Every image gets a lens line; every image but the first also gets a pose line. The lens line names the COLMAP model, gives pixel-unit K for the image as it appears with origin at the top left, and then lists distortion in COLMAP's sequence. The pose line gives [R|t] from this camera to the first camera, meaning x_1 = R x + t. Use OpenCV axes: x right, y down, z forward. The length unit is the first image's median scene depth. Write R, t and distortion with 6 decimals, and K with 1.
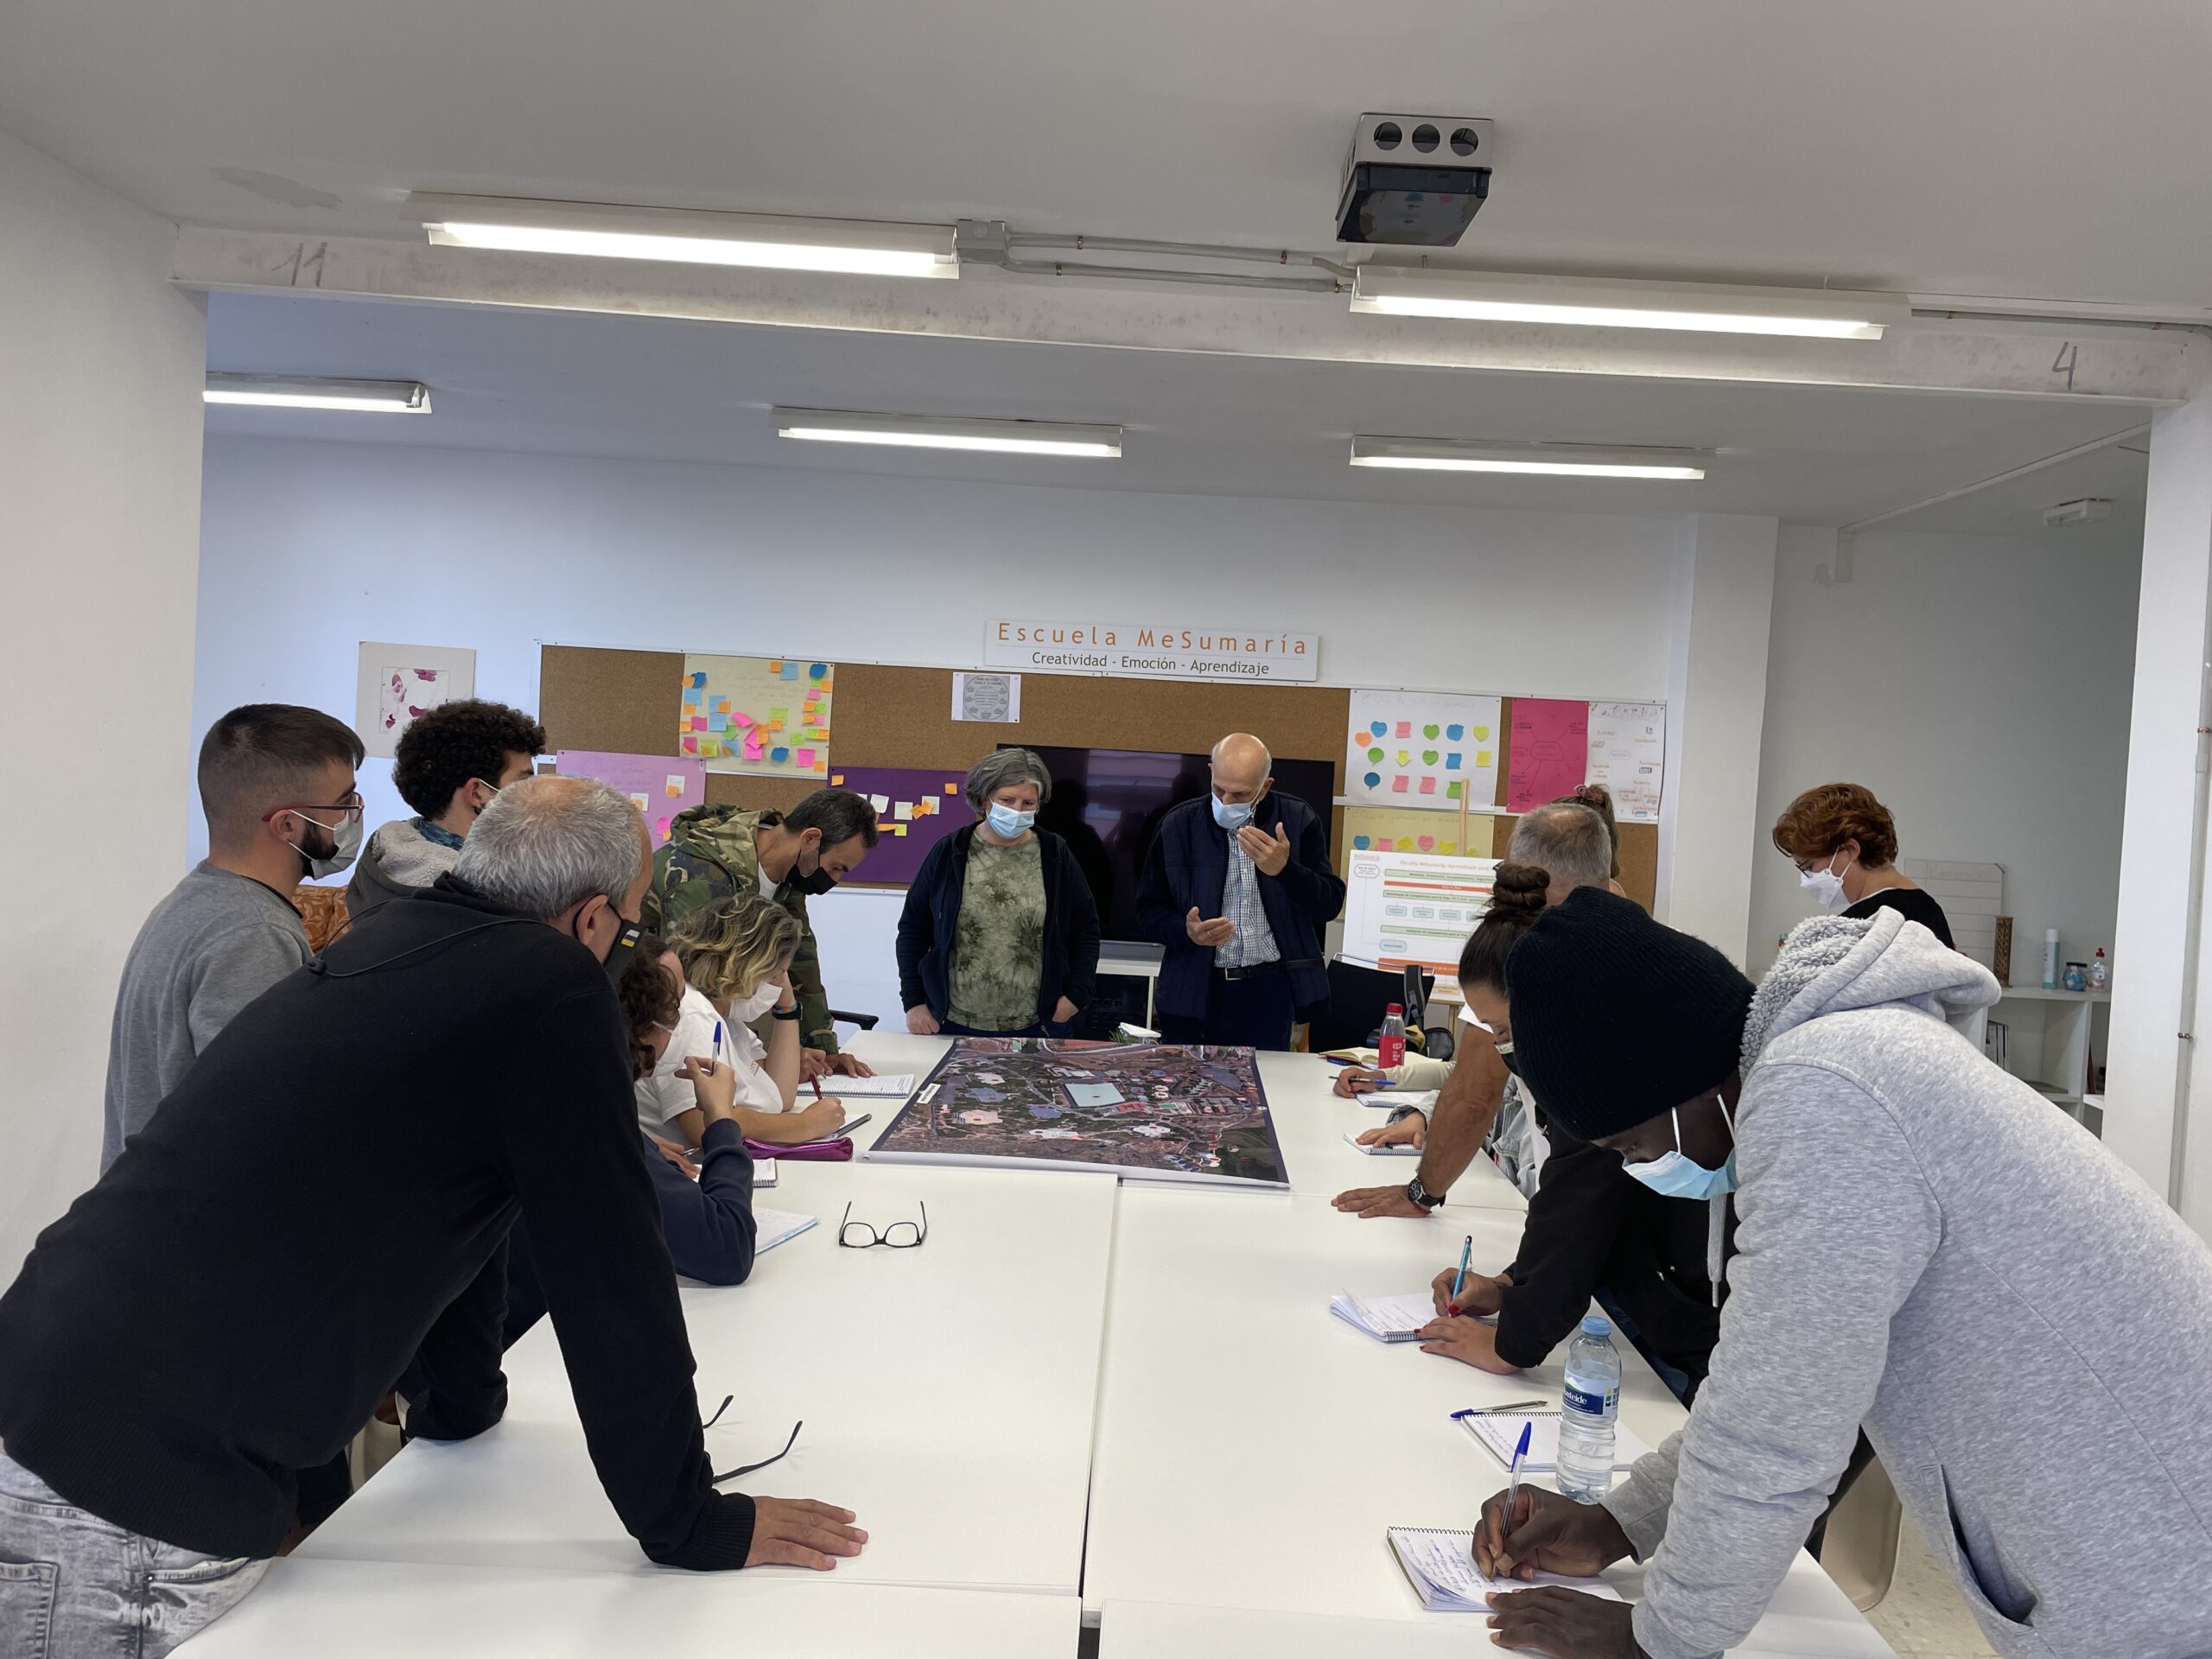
lens RADIAL K [[1674.9, 0, 1115.6], [0, 1674.9, 830.8], [0, 0, 1]] dist [0.043244, -0.061184]
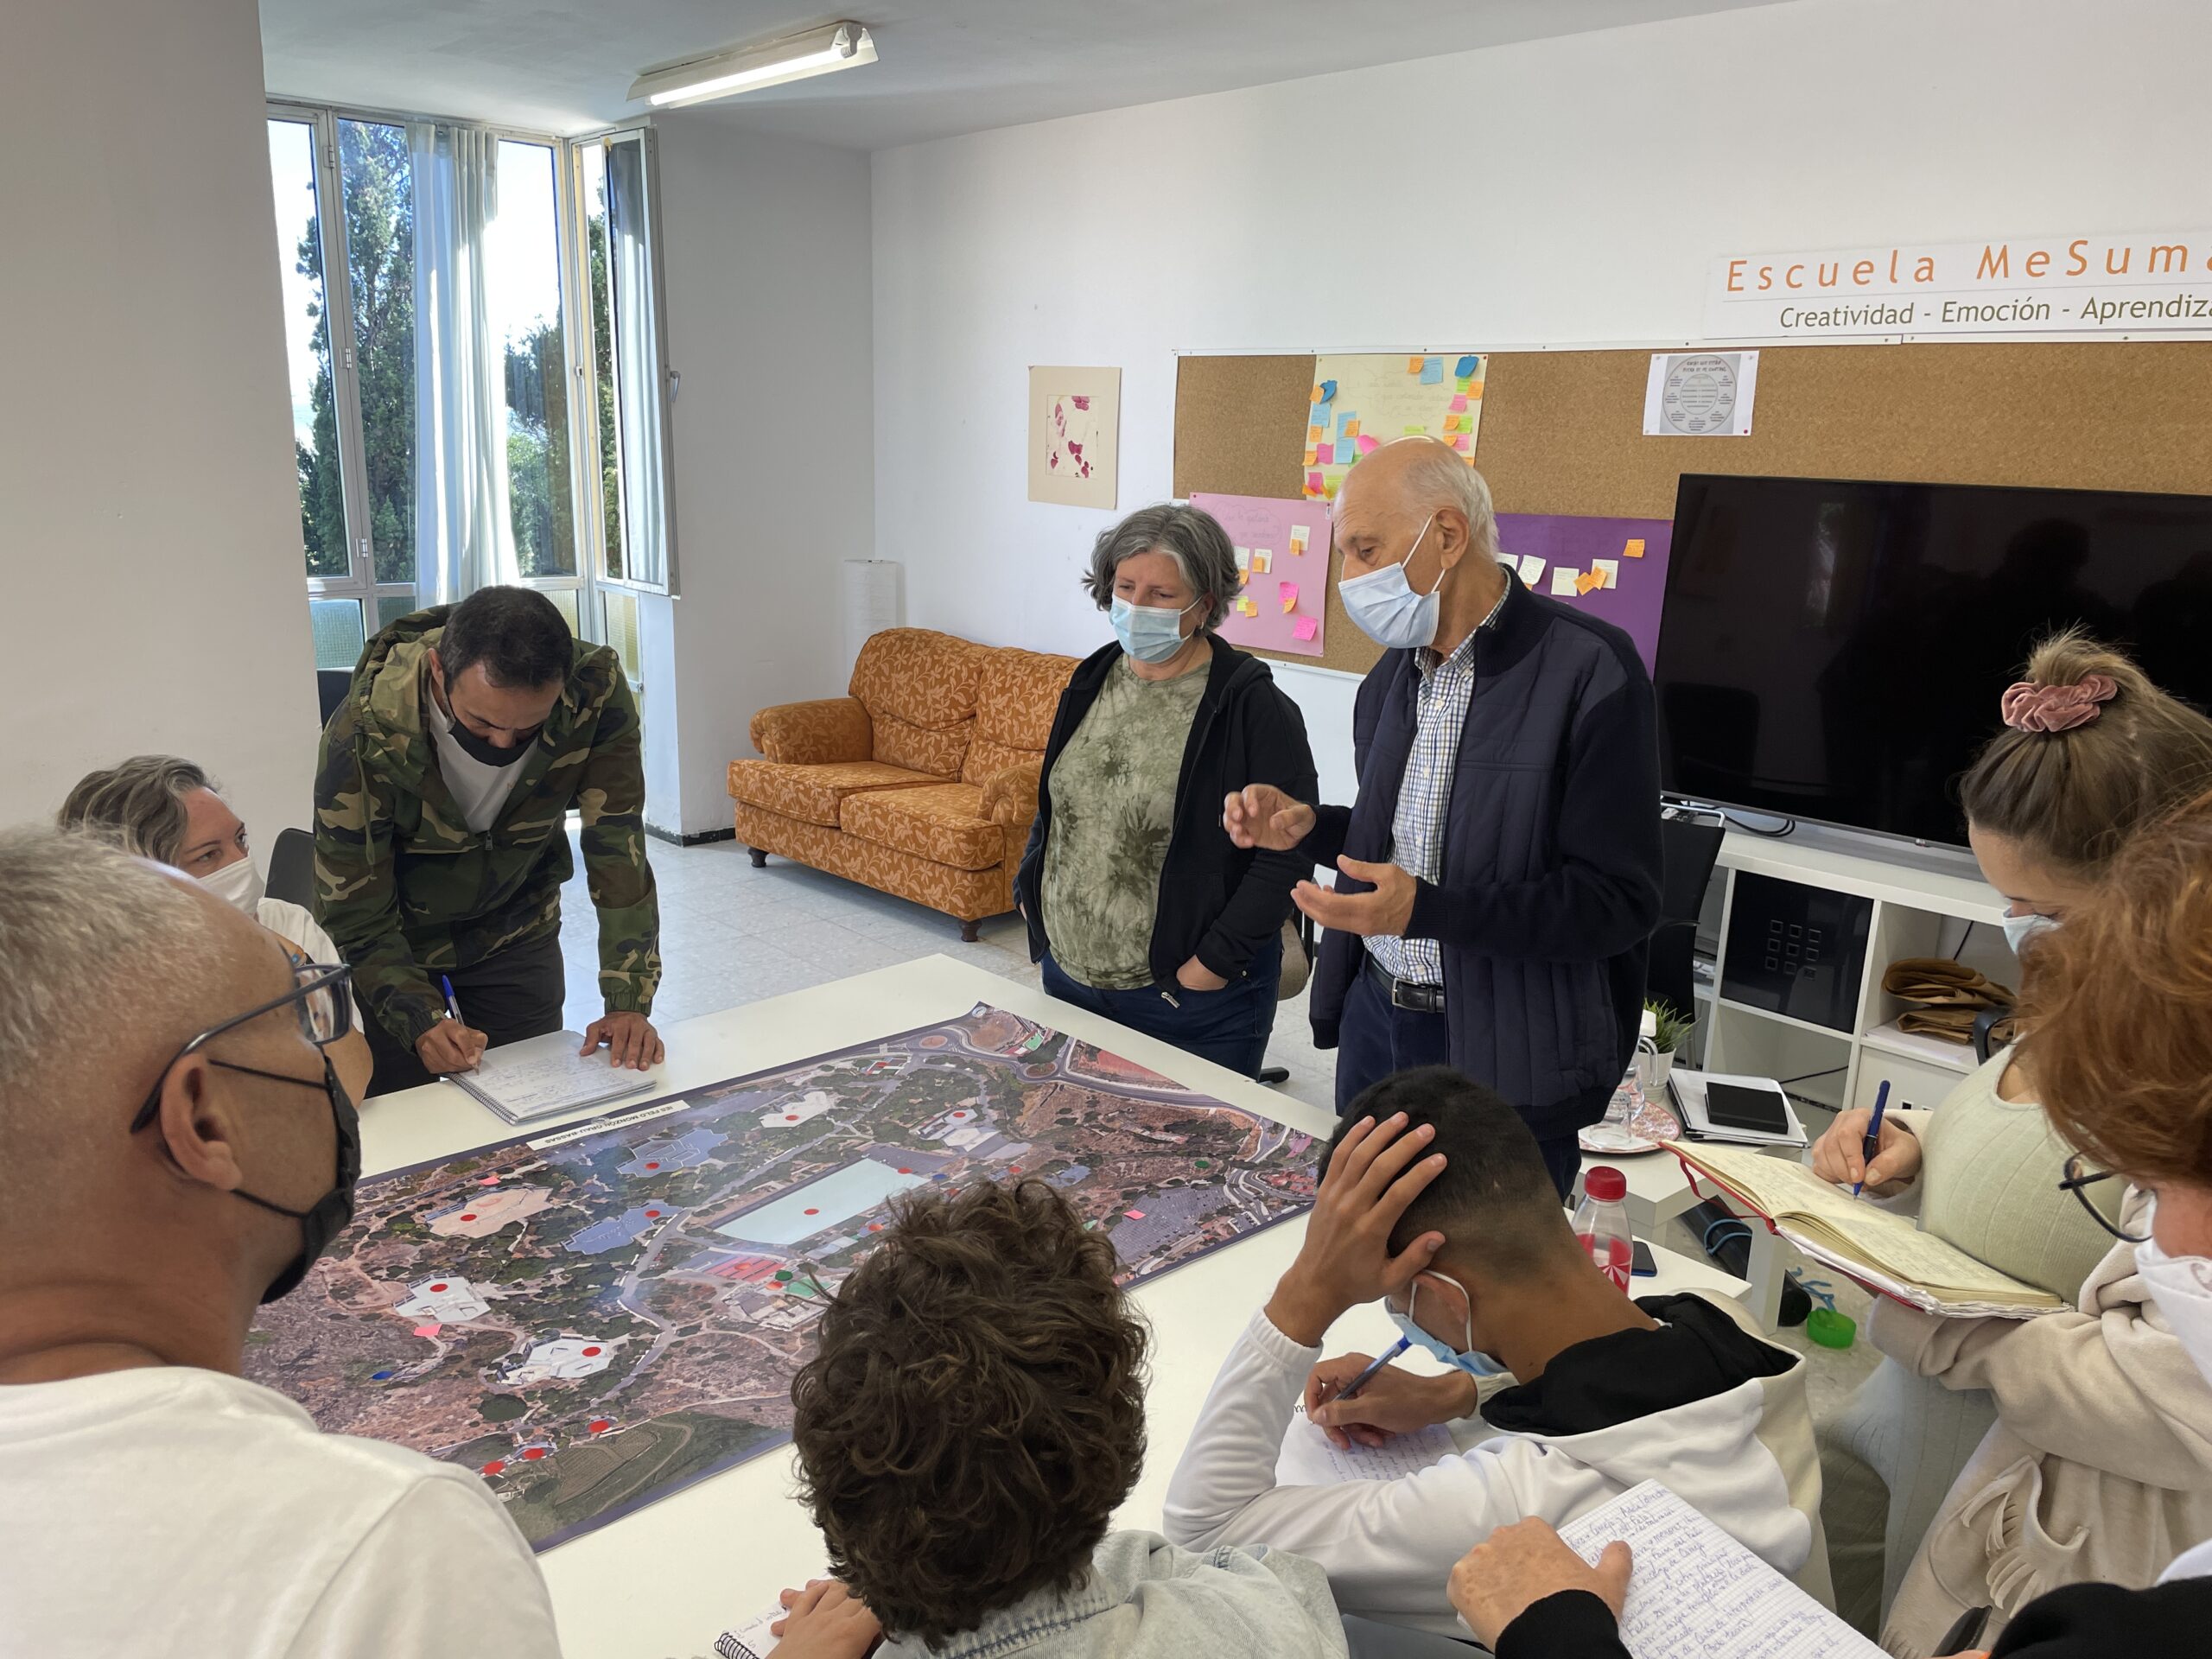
lens RADIAL K [[1674.9, 0, 1021.6], [0, 1674.9, 904.7], [0, 0, 1]] dist [0.043244, -0.061184]
pose [[0.670323, 0.166757, -0.723089, 0.232580], [-0.013972, 0.977087, 0.212381, -0.025827], [0.741937, -0.132261, 0.657294, 0.399721]]
